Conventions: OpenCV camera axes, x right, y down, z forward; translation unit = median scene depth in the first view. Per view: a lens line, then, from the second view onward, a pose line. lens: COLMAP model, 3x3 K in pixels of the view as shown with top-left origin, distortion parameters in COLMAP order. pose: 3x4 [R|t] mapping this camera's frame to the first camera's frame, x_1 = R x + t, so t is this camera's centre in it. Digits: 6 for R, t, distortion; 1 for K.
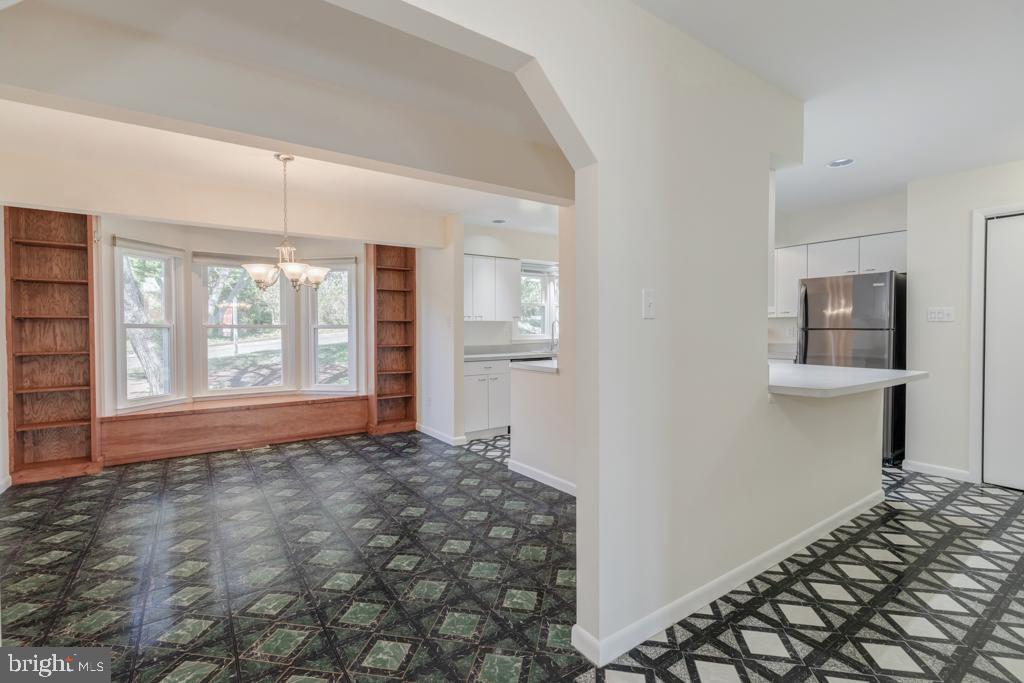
lens RADIAL K [[459.4, 0, 512.8], [0, 459.4, 338.3], [0, 0, 1]] dist [0.006535, -0.000769]
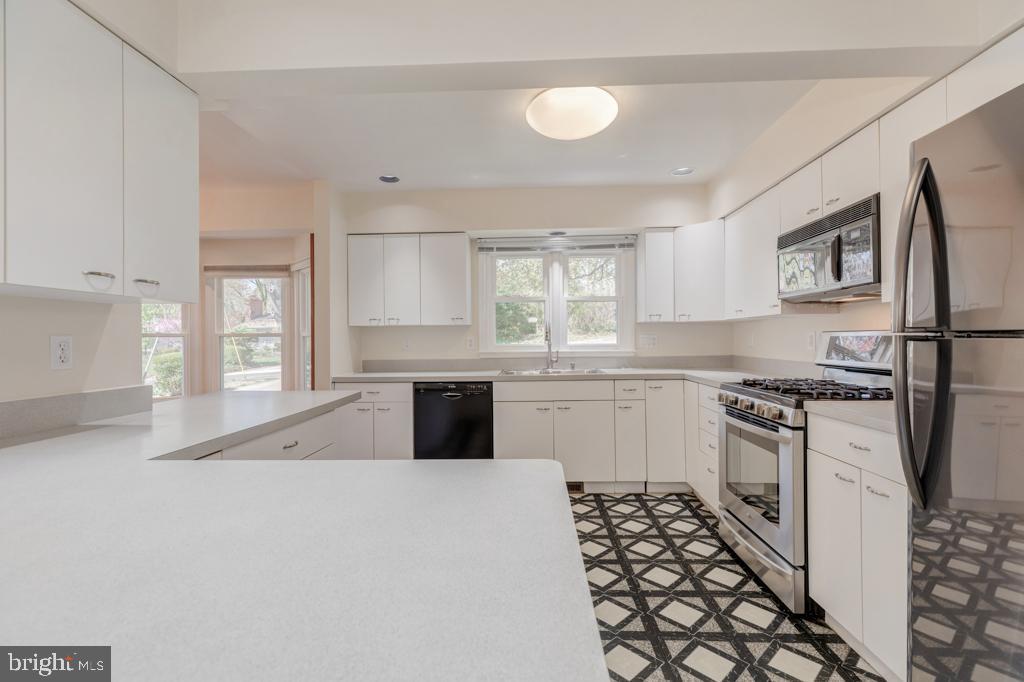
lens RADIAL K [[459.4, 0, 513.4], [0, 459.4, 337.5], [0, 0, 1]] dist [0.006535, -0.000769]
pose [[0.795342, -0.002191, -0.606156, 0.537810], [-0.007933, 0.999870, -0.014023, -0.011249], [0.606108, 0.015962, 0.795222, 0.583586]]
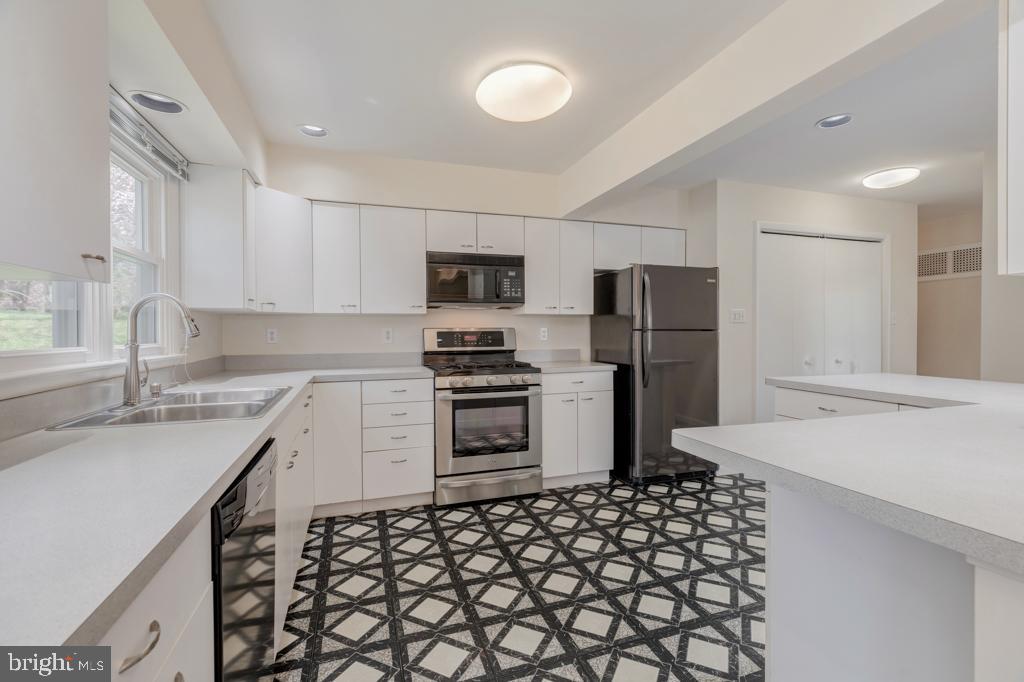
lens RADIAL K [[459.4, 0, 511.6], [0, 459.4, 336.7], [0, 0, 1]] dist [0.006535, -0.000769]
pose [[0.272913, -0.008732, 0.961999, -0.148286], [0.022436, 0.999745, 0.002710, -0.013698], [-0.961777, 0.020843, 0.273039, 0.889595]]
